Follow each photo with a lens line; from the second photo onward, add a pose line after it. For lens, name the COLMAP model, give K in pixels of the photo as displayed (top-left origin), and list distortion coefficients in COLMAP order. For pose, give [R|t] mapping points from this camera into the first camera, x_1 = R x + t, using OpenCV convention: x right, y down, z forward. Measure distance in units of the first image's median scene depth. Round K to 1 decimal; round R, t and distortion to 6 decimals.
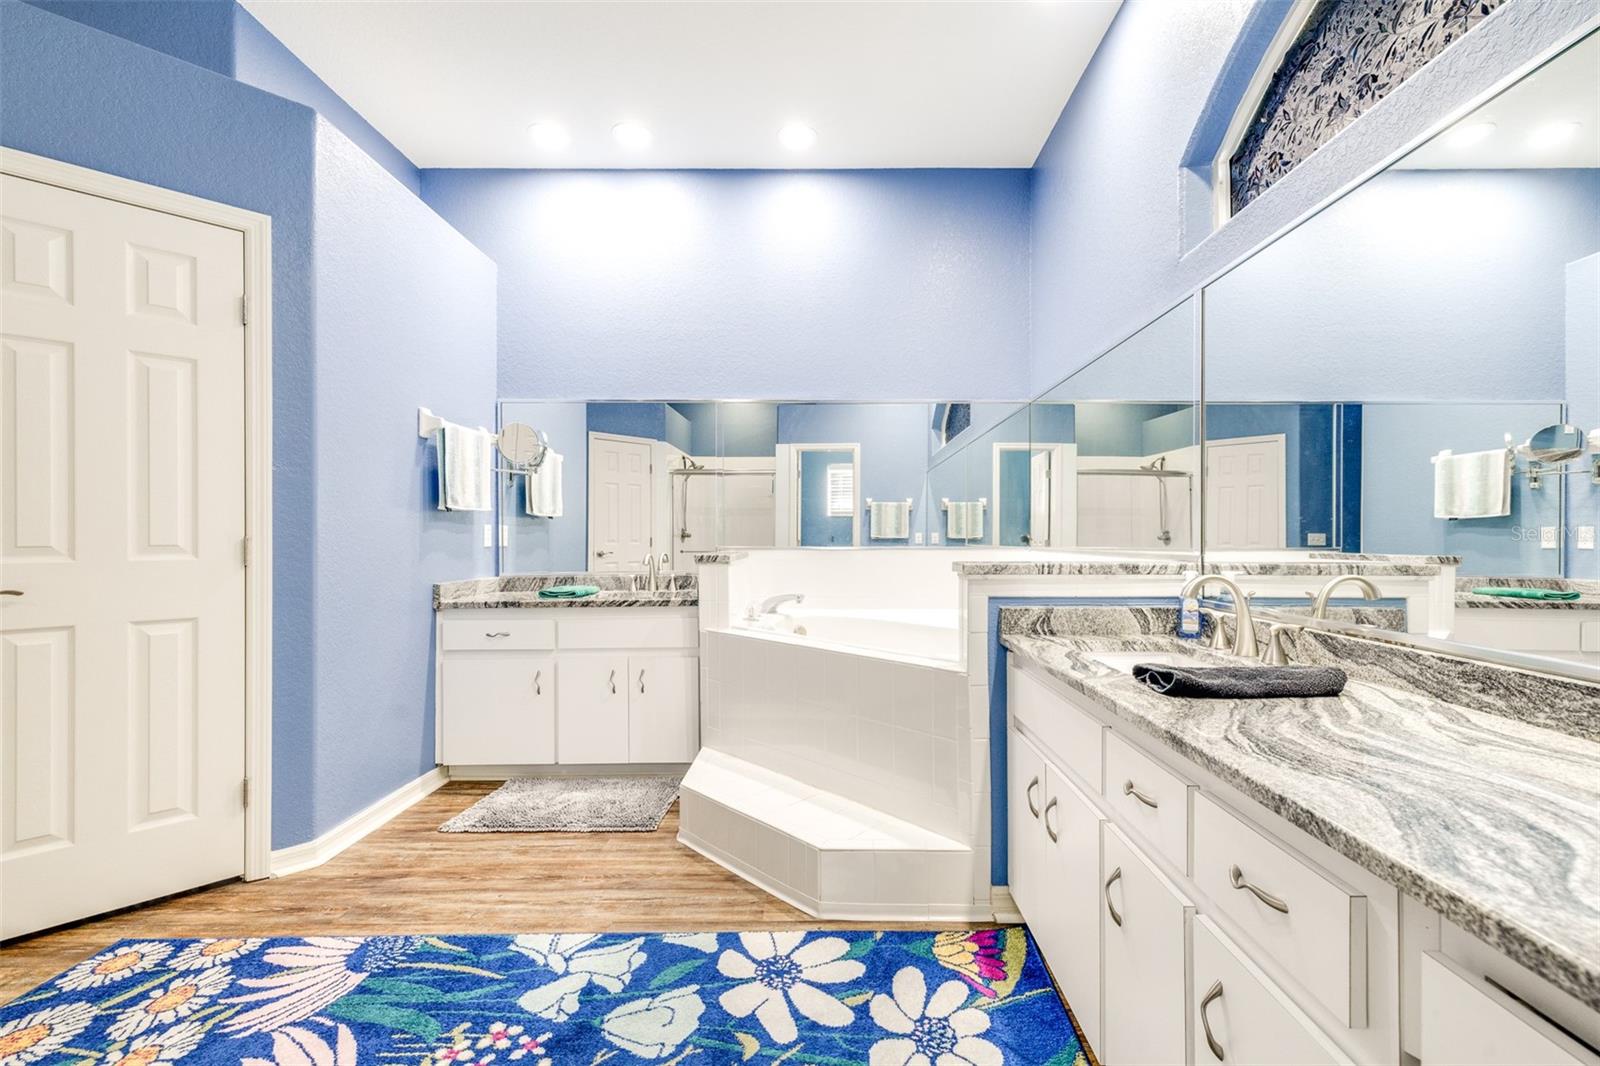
lens RADIAL K [[686.3, 0, 832.8], [0, 686.3, 536.9], [0, 0, 1]] dist [-0.001231, -0.000198]
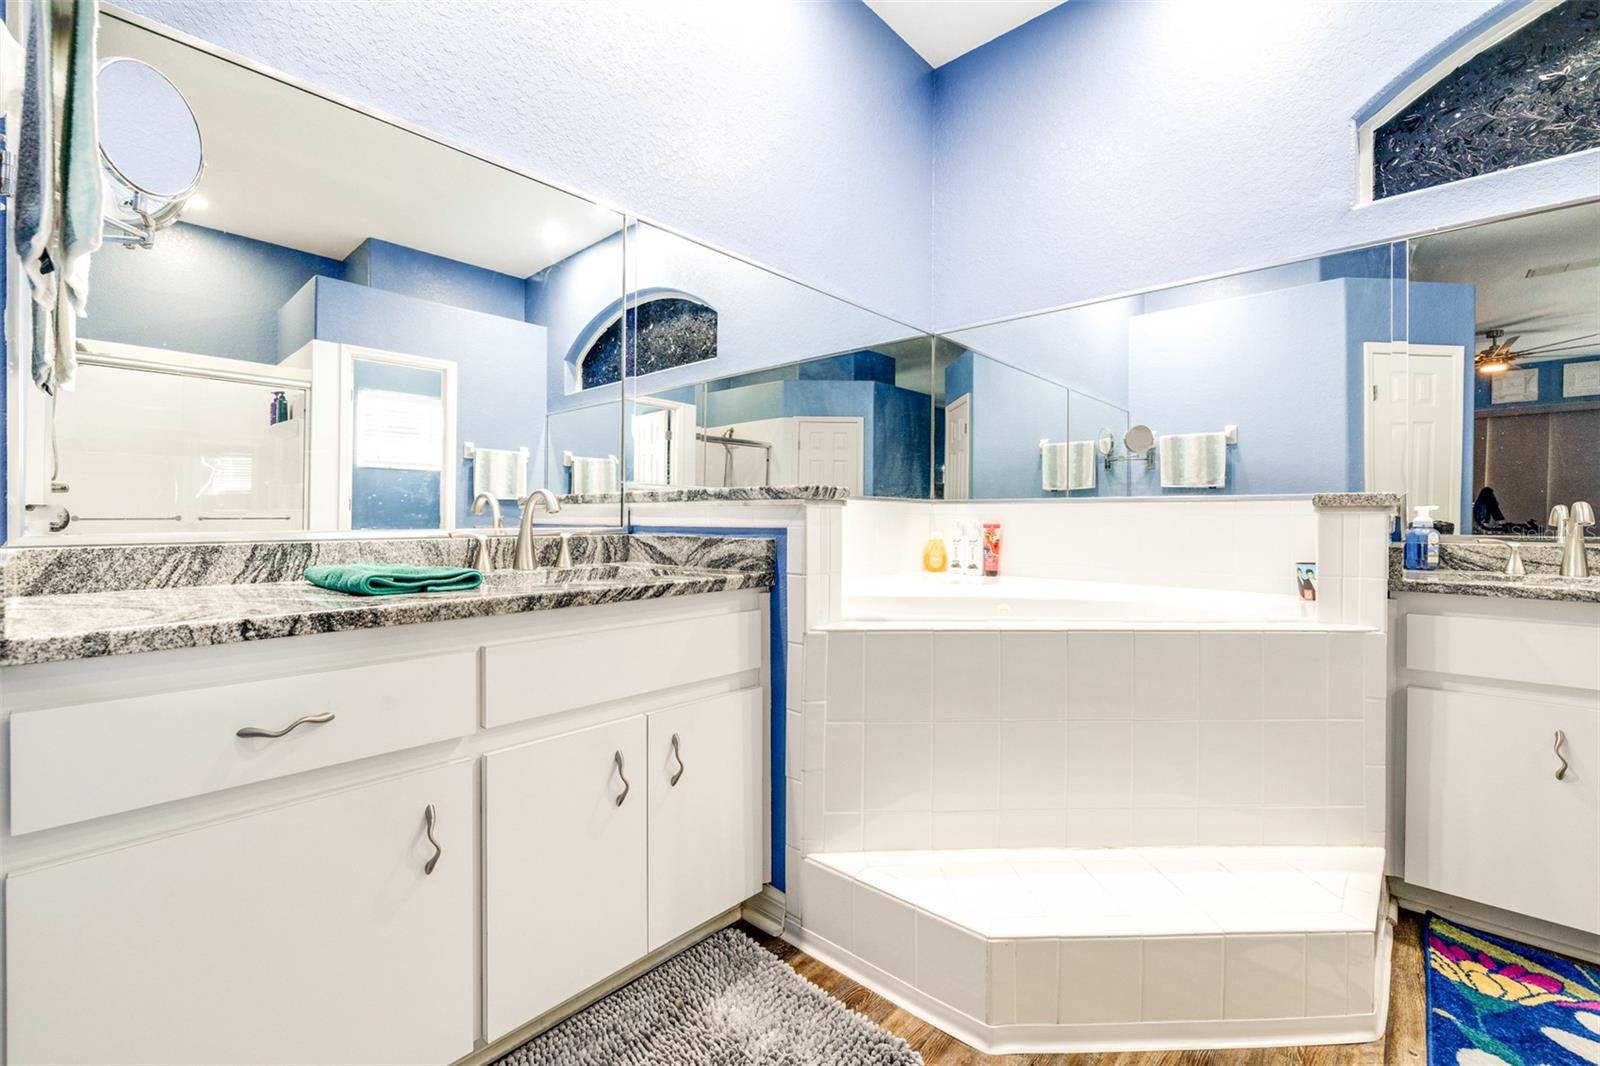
lens RADIAL K [[692.4, 0, 809.1], [0, 692.4, 513.8], [0, 0, 1]] dist [-0.001429, -0.000167]
pose [[0.673379, 0.013386, 0.739176, -0.896077], [-0.009226, 0.999910, -0.009703, 0.080652], [-0.739239, -0.000286, 0.673443, 0.998240]]
